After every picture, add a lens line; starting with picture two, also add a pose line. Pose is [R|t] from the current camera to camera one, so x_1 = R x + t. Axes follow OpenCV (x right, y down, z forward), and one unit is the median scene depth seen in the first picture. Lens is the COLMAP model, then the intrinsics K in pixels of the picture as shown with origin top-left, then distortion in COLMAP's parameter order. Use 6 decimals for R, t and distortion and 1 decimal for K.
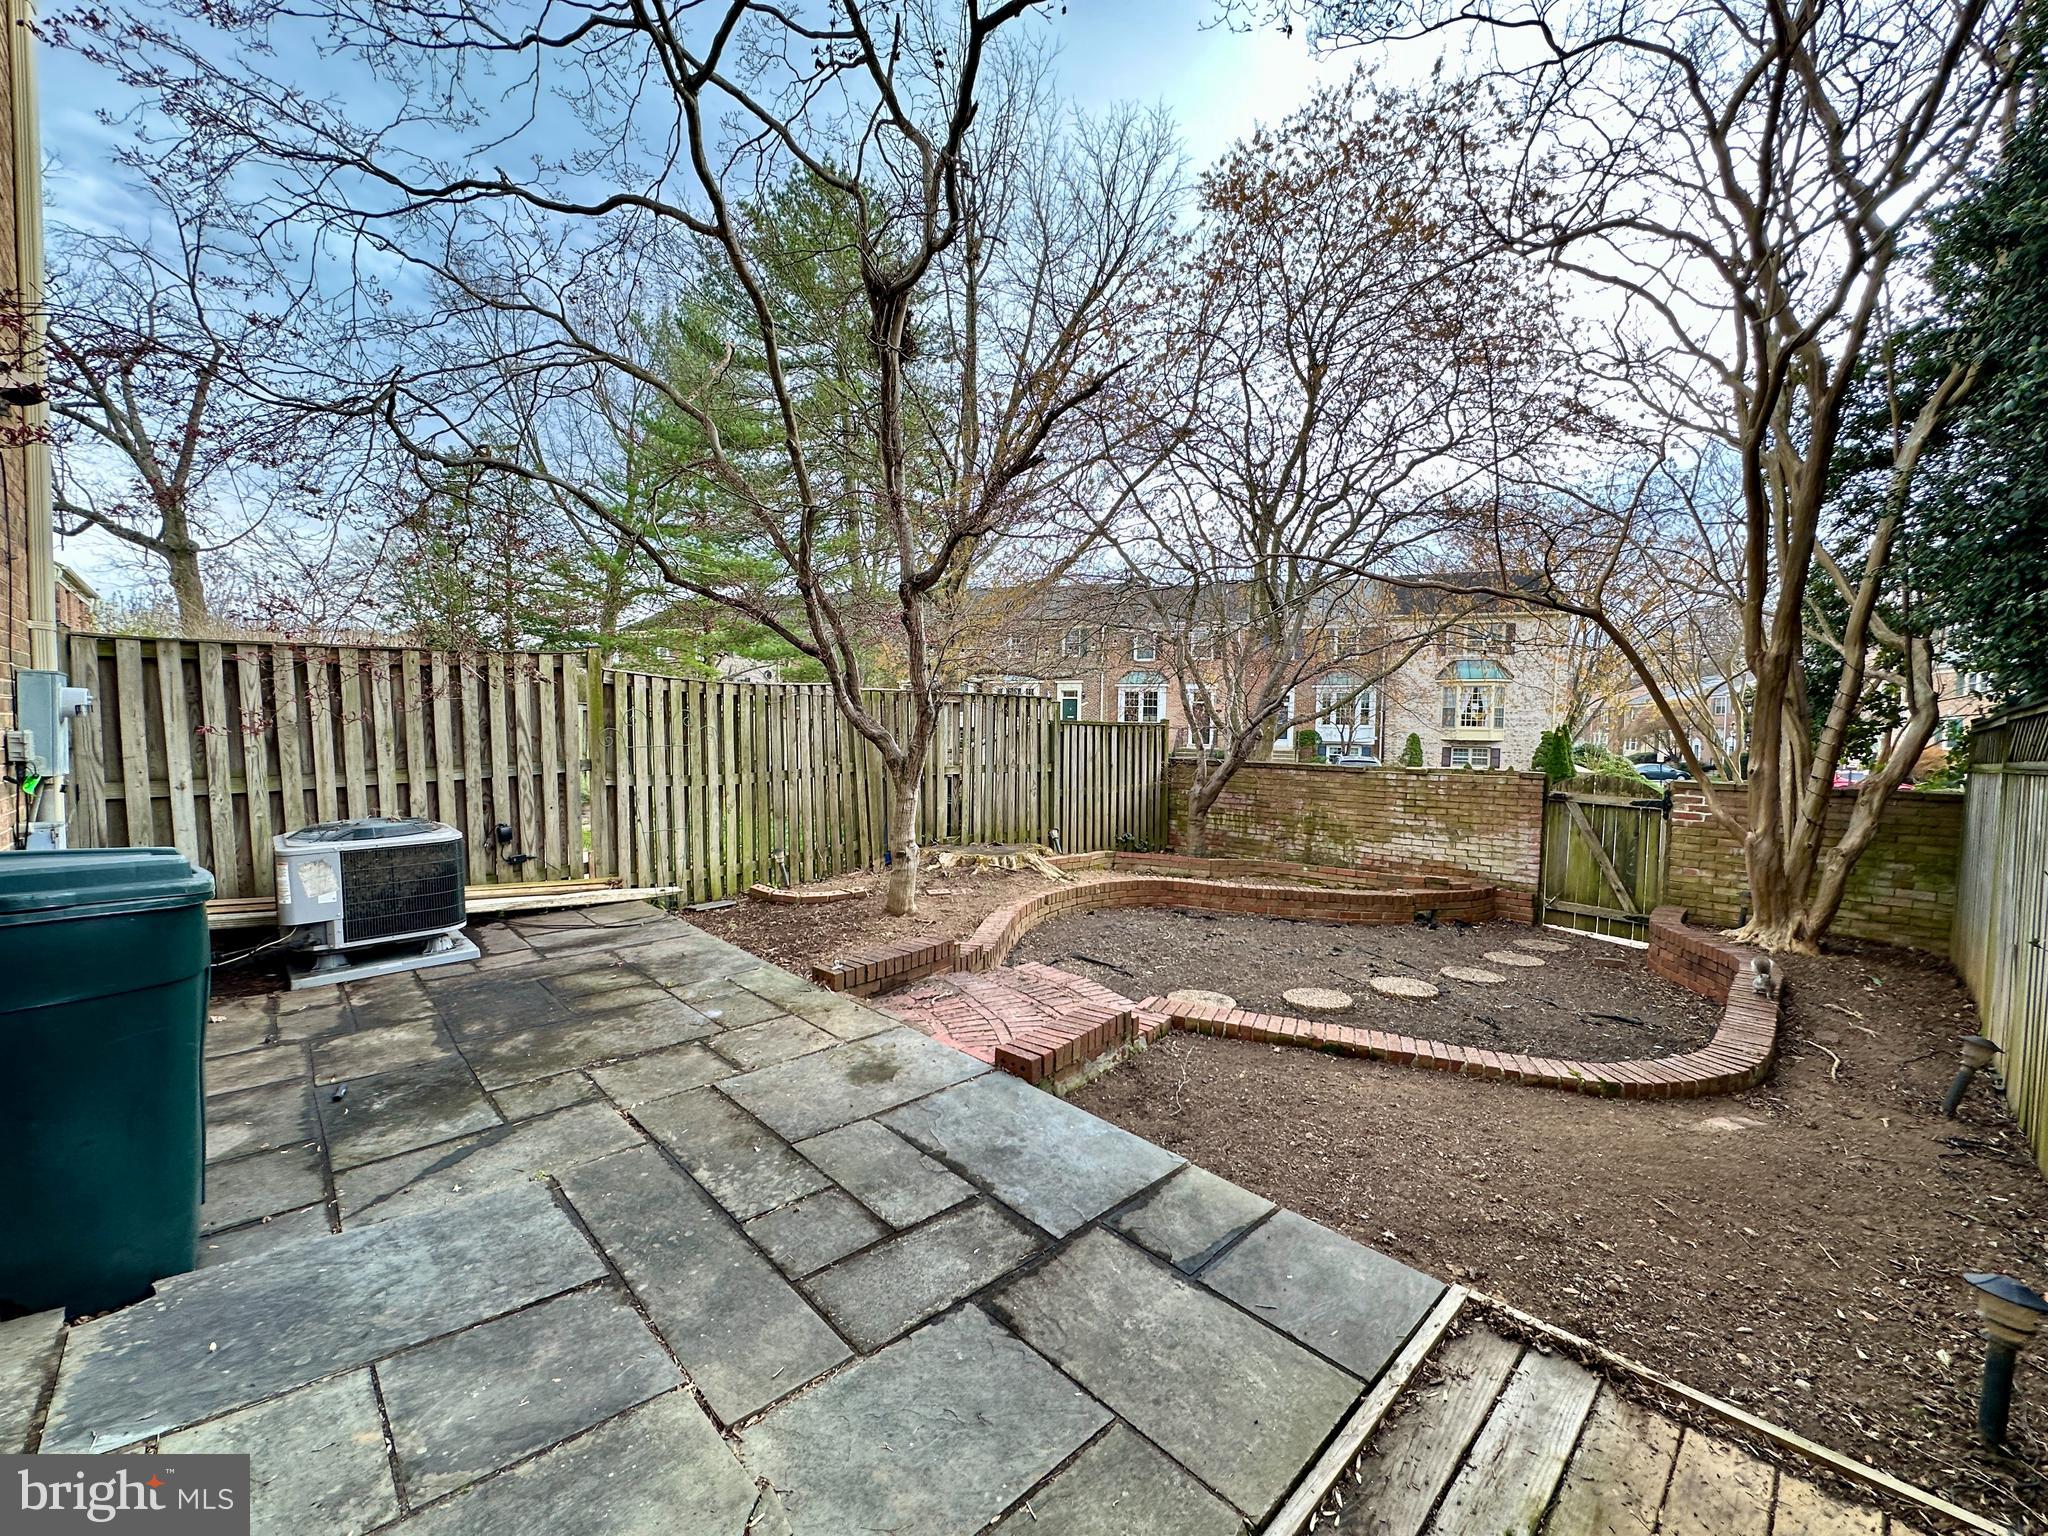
lens RADIAL K [[817.8, 0, 1024.7], [0, 817.8, 784.4], [0, 0, 1]] dist [-0.000941, 0.000397]
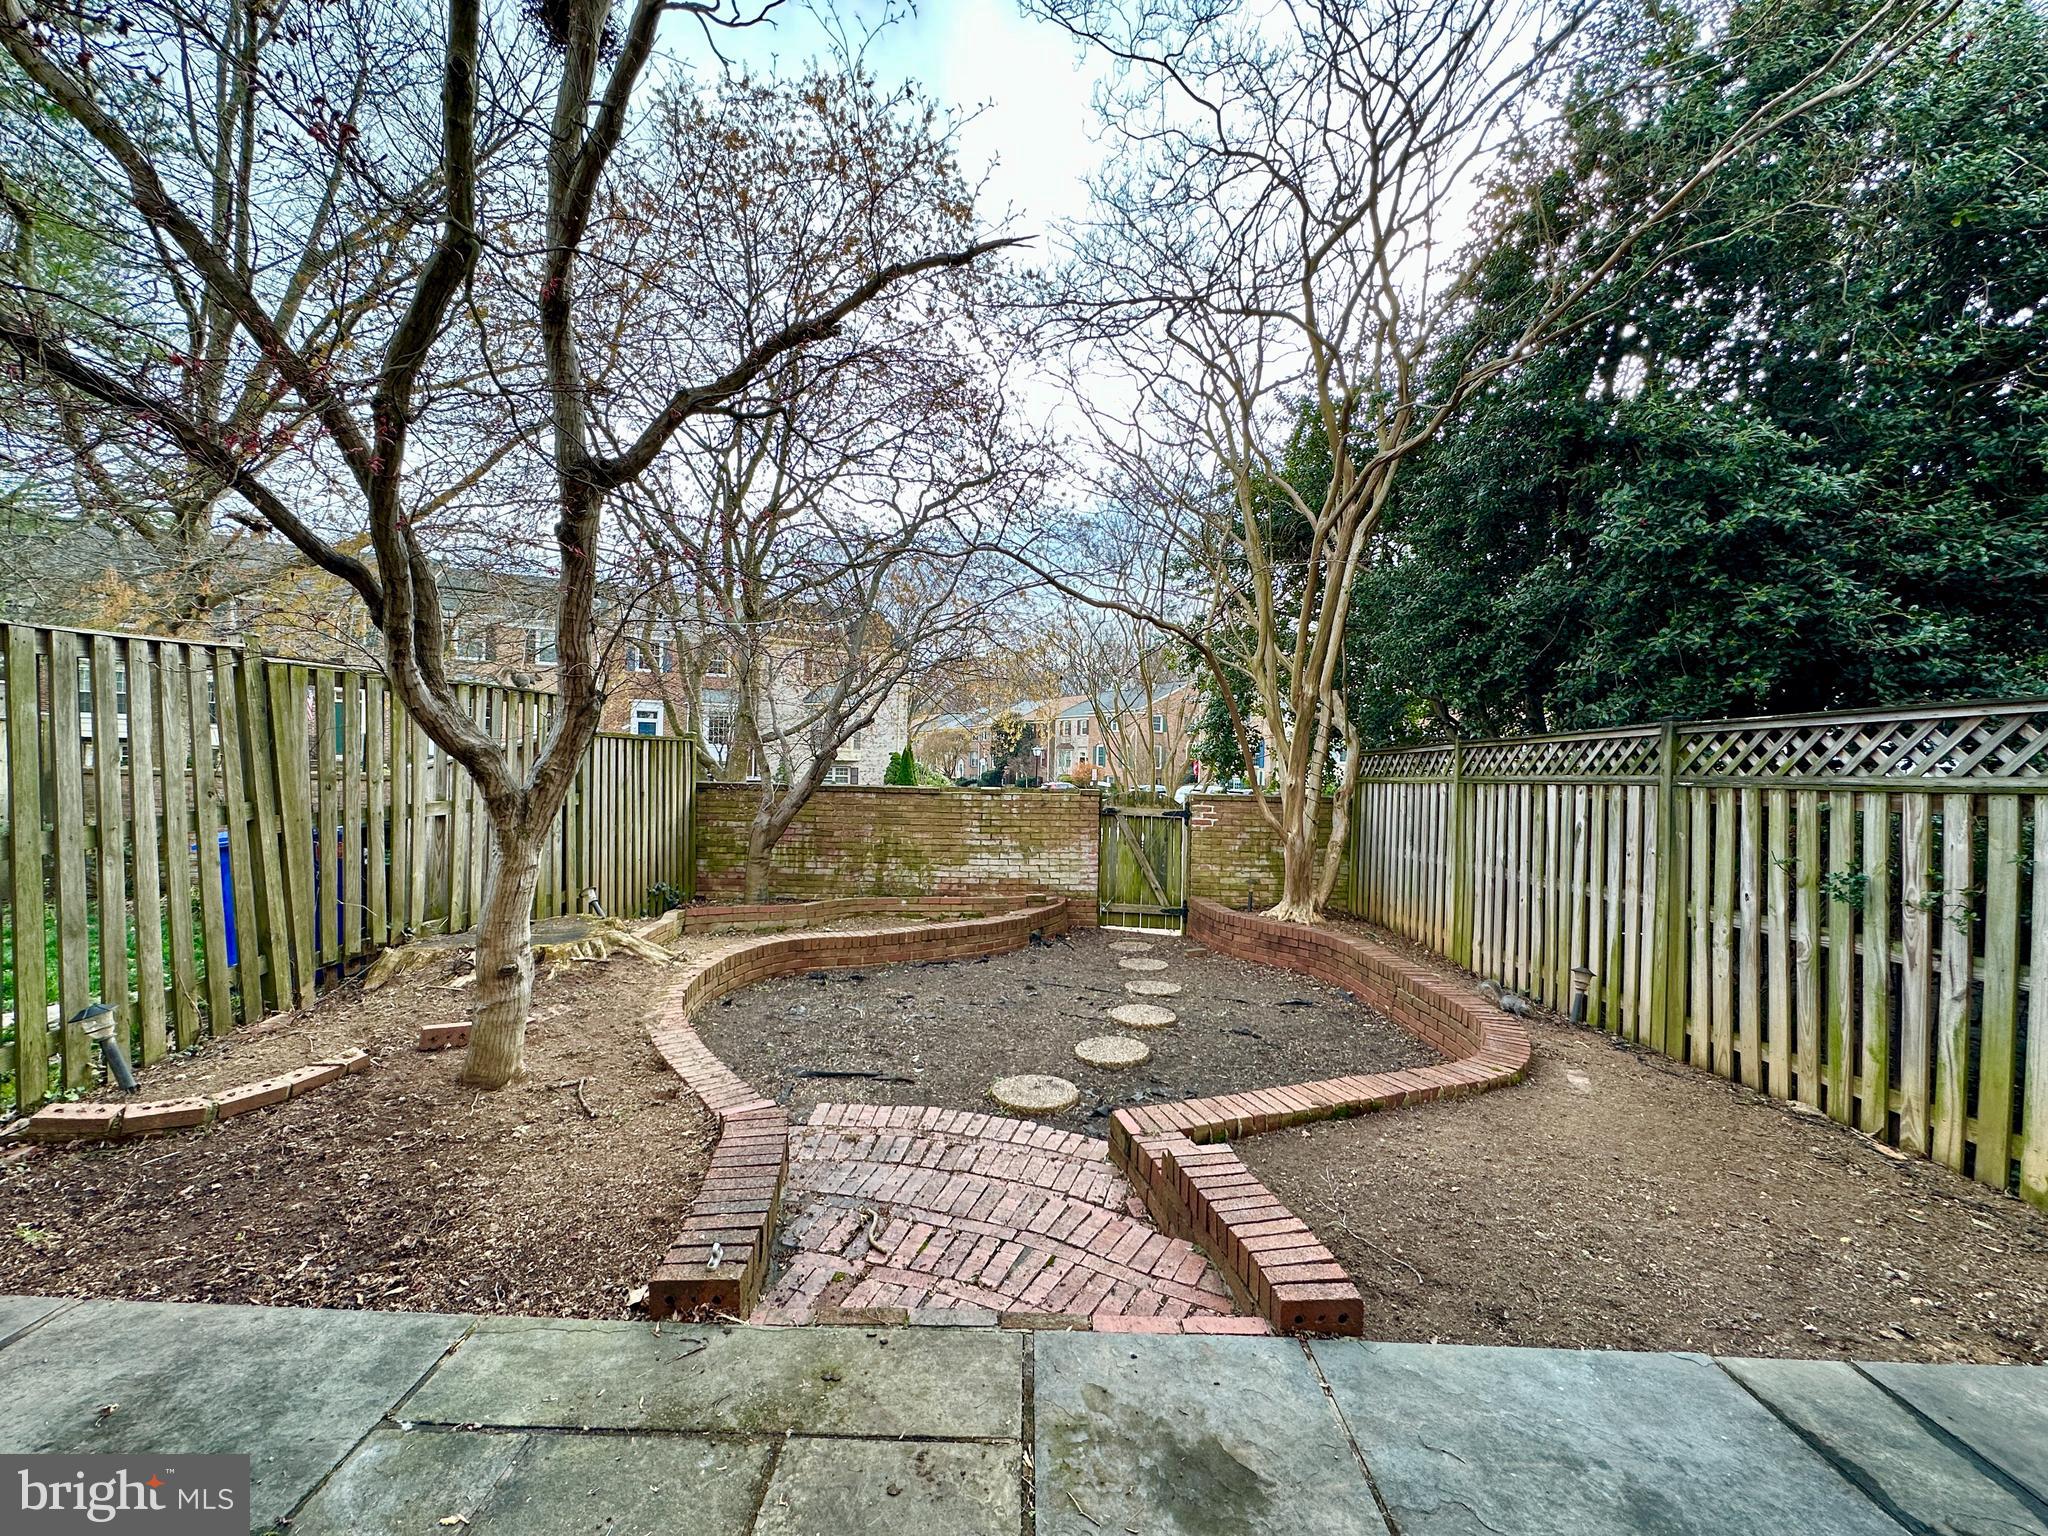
lens RADIAL K [[817.8, 0, 1019.9], [0, 817.8, 770.8], [0, 0, 1]] dist [-0.000941, 0.000397]
pose [[0.697931, -0.007744, 0.716123, -0.289344], [0.036541, 0.999024, -0.024809, -0.019762], [-0.715232, 0.043483, 0.697533, 0.367198]]
